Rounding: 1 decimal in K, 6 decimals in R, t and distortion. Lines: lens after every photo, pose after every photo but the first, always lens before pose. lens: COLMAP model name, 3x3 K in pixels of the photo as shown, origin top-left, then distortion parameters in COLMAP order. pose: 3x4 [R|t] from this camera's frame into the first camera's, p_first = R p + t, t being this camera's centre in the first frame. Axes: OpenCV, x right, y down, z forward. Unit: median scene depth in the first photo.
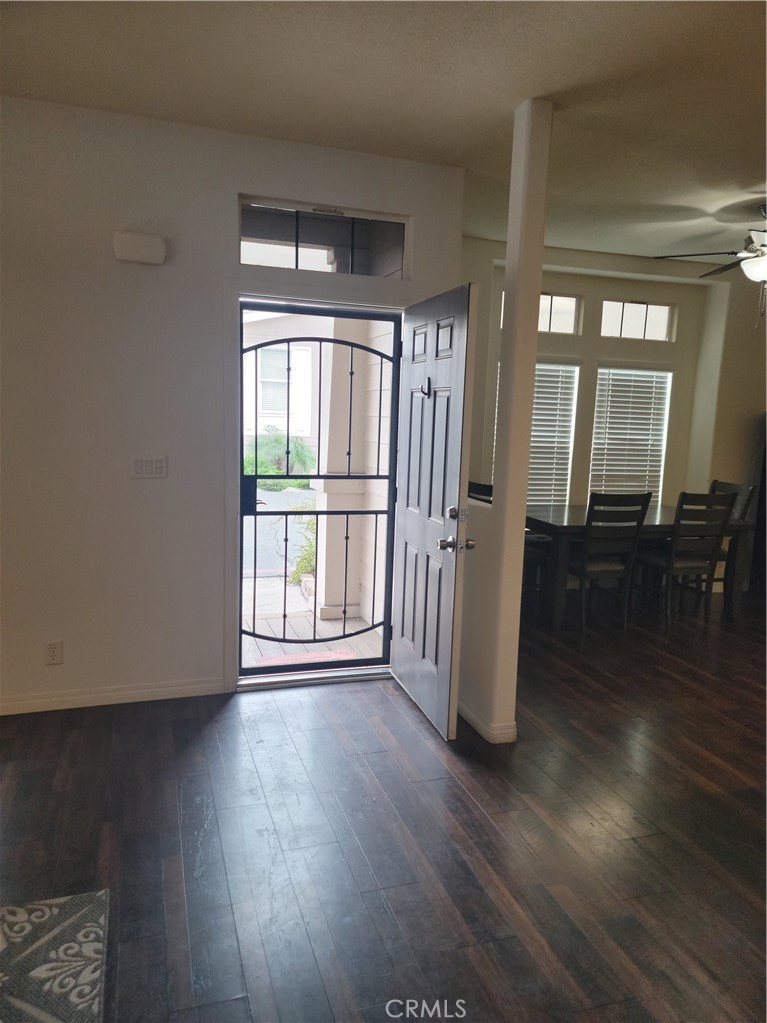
lens RADIAL K [[738.5, 0, 382.1], [0, 738.5, 515.7], [0, 0, 1]] dist [0.069338, -0.088936]
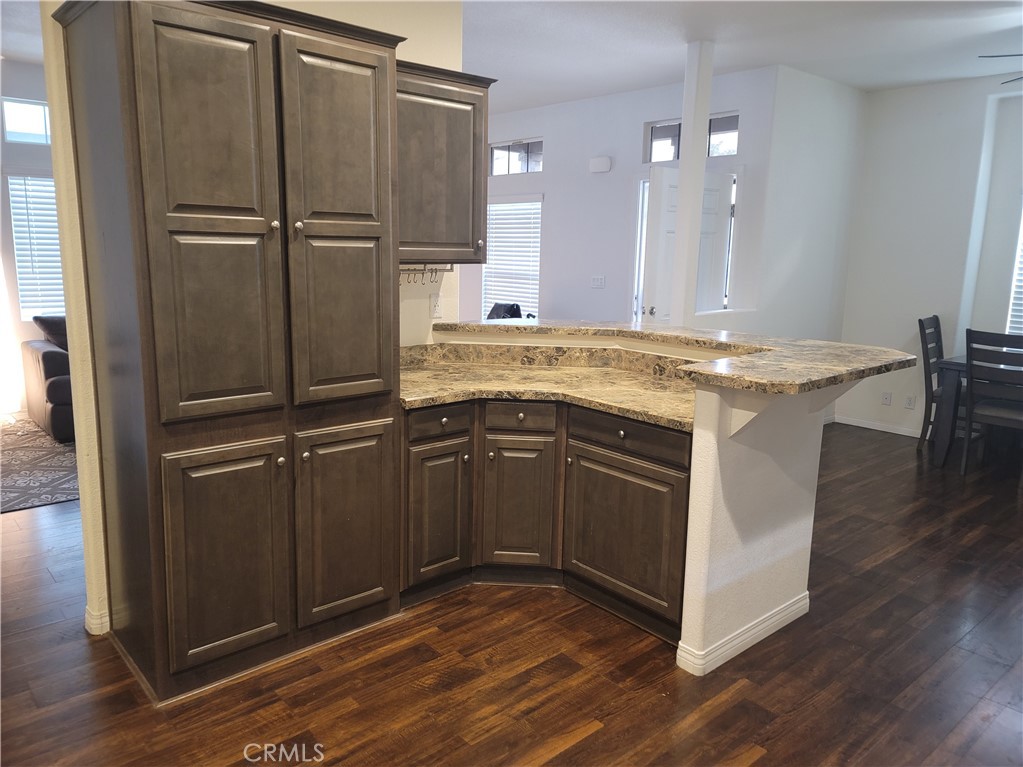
lens RADIAL K [[738.5, 0, 511.5], [0, 738.5, 383.5], [0, 0, 1]] dist [0.069338, -0.088936]
pose [[0.390027, 0.140138, -0.910077, 0.776385], [-0.137152, 0.986167, 0.093076, 0.024155], [0.910532, 0.088517, 0.403852, 0.048682]]
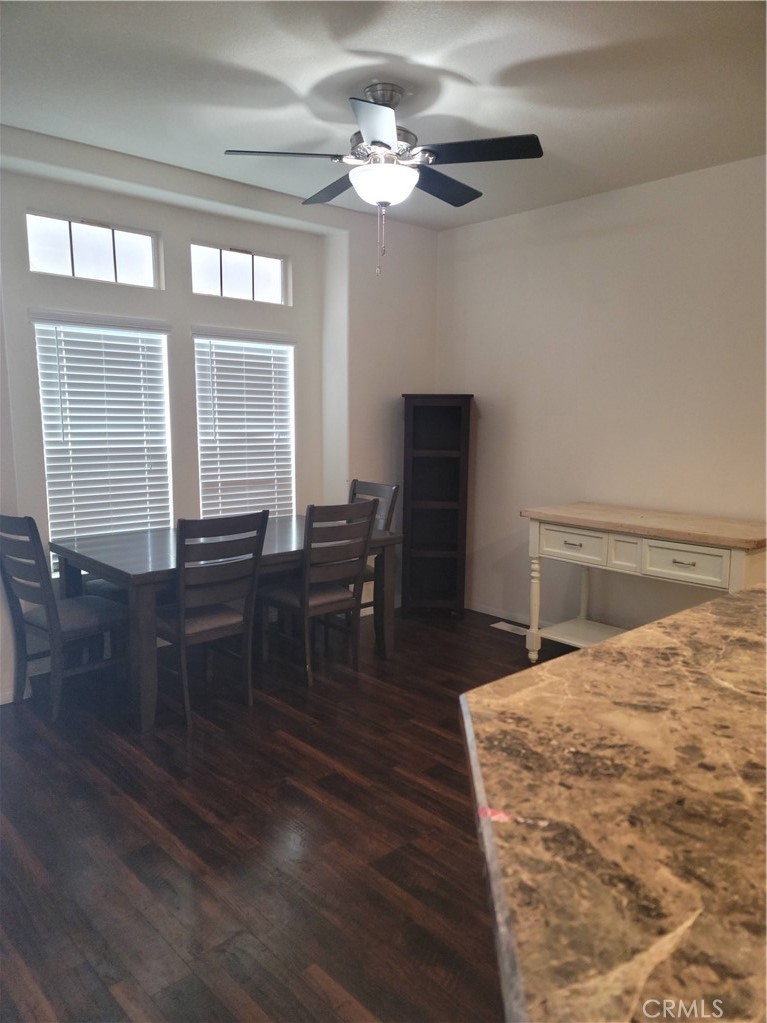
lens RADIAL K [[738.5, 0, 382.1], [0, 738.5, 515.7], [0, 0, 1]] dist [0.069338, -0.088936]
pose [[0.906780, -0.085575, 0.412829, 0.141964], [0.078837, 0.996329, 0.033361, -0.034707], [-0.414169, 0.002295, 0.910197, 0.262786]]
